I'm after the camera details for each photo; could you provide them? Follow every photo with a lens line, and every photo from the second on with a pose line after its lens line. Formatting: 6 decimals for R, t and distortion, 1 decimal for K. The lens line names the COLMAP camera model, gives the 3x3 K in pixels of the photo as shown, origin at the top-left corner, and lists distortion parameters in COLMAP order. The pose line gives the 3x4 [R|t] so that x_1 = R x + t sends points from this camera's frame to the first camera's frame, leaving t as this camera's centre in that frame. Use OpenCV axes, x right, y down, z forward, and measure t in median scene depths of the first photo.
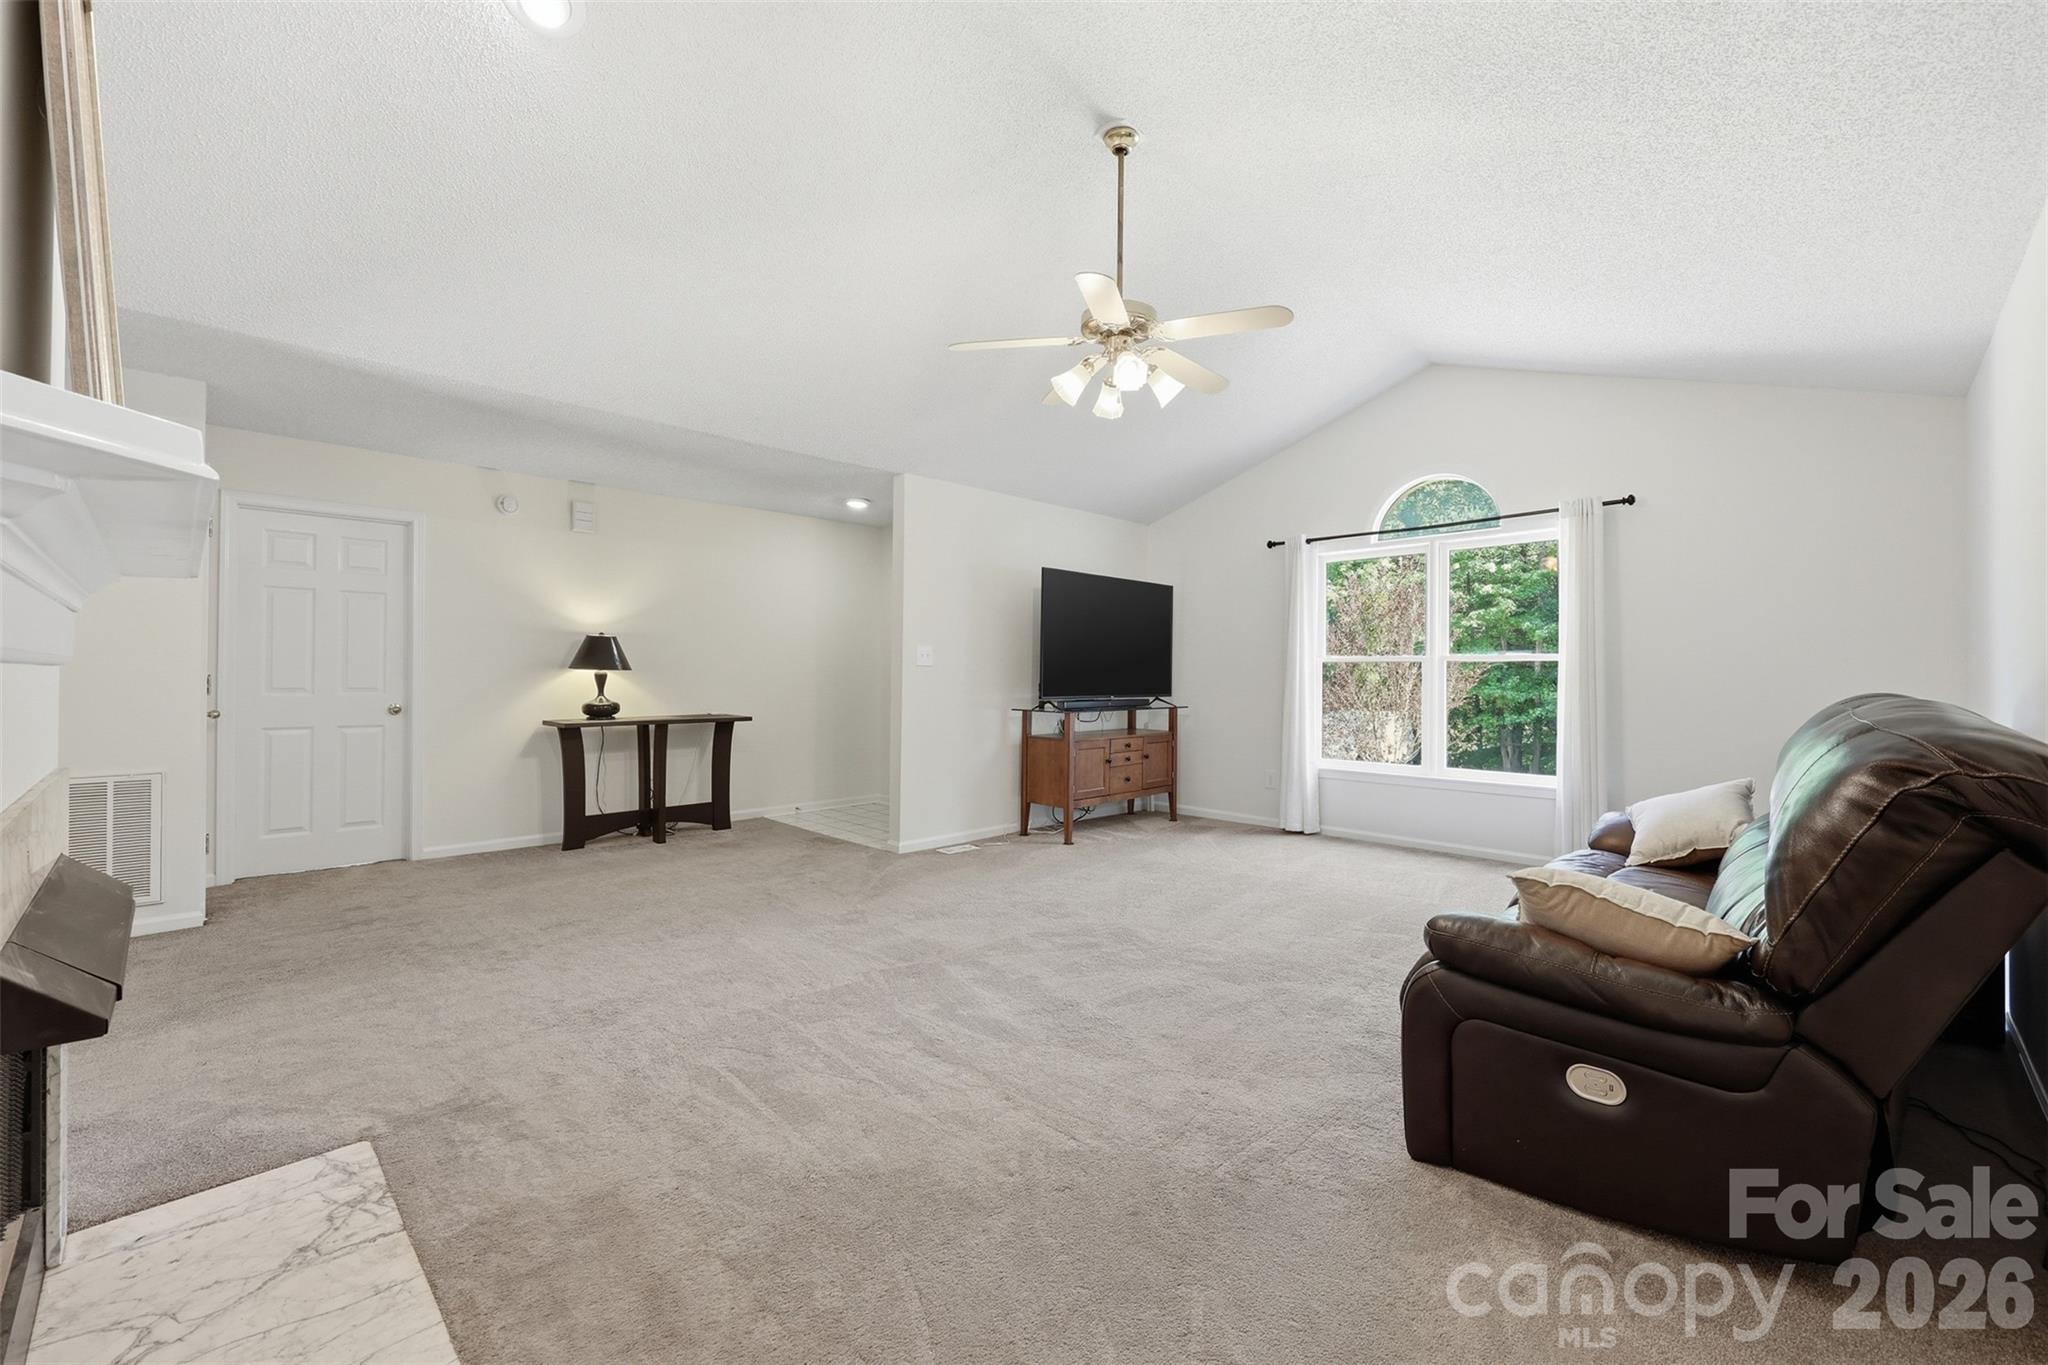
lens RADIAL K [[809.1, 0, 1024.0], [0, 809.1, 682.5], [0, 0, 1]] dist [-0.001038, -0.000028]
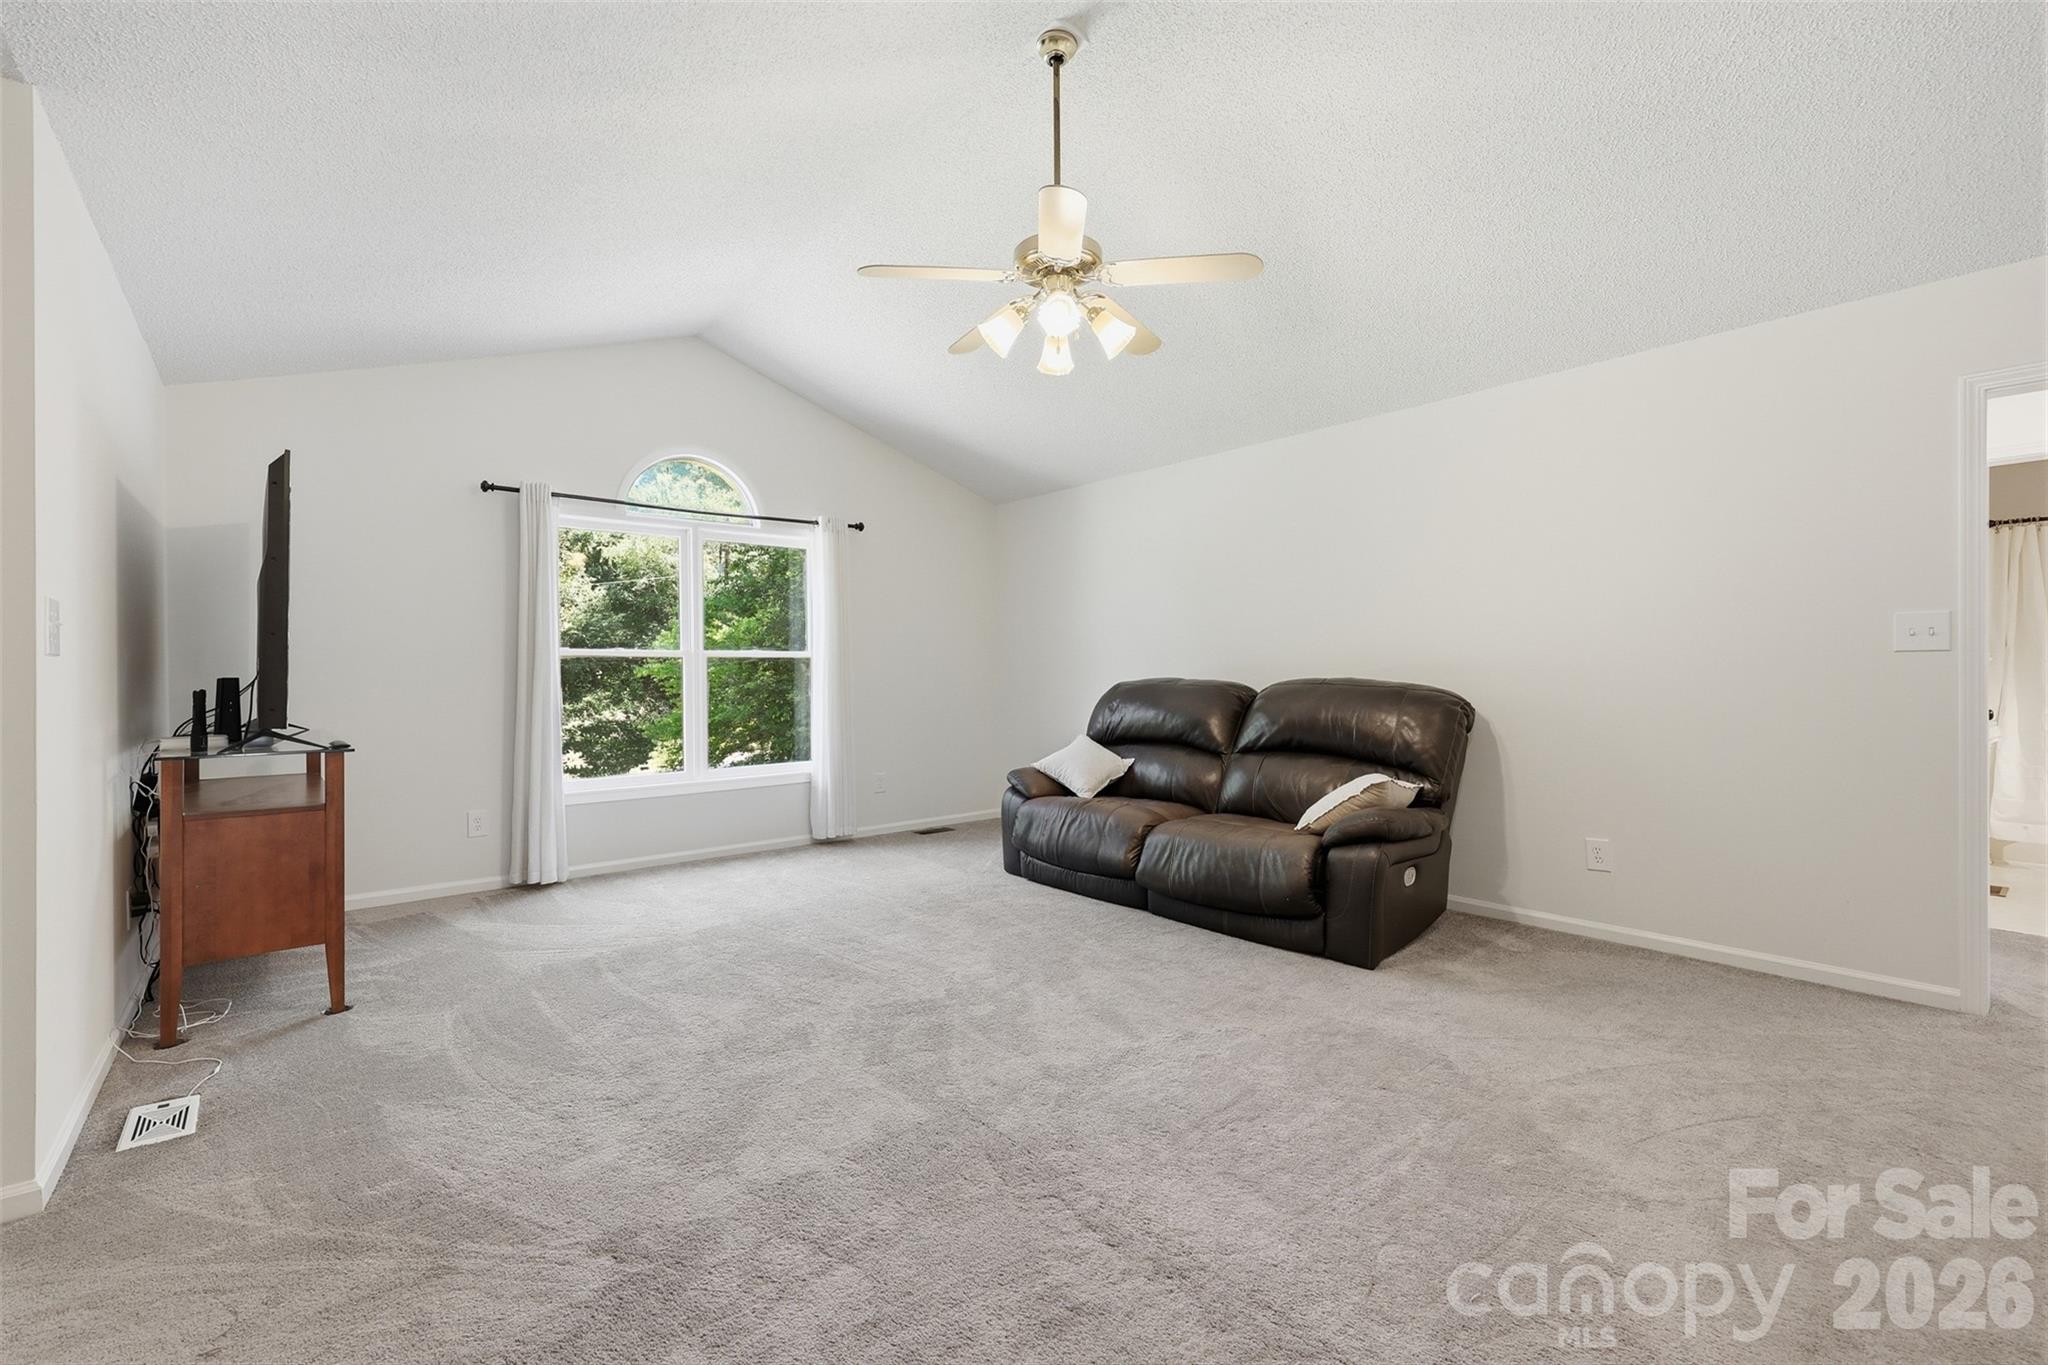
lens RADIAL K [[854.0, 0, 1025.4], [0, 854.0, 678.1], [0, 0, 1]] dist [0.009058, -0.000348]
pose [[0.106853, -0.015244, 0.994158, -0.625713], [0.014836, 0.999796, 0.013736, -0.011692], [-0.994164, 0.013281, 0.107057, 0.740407]]
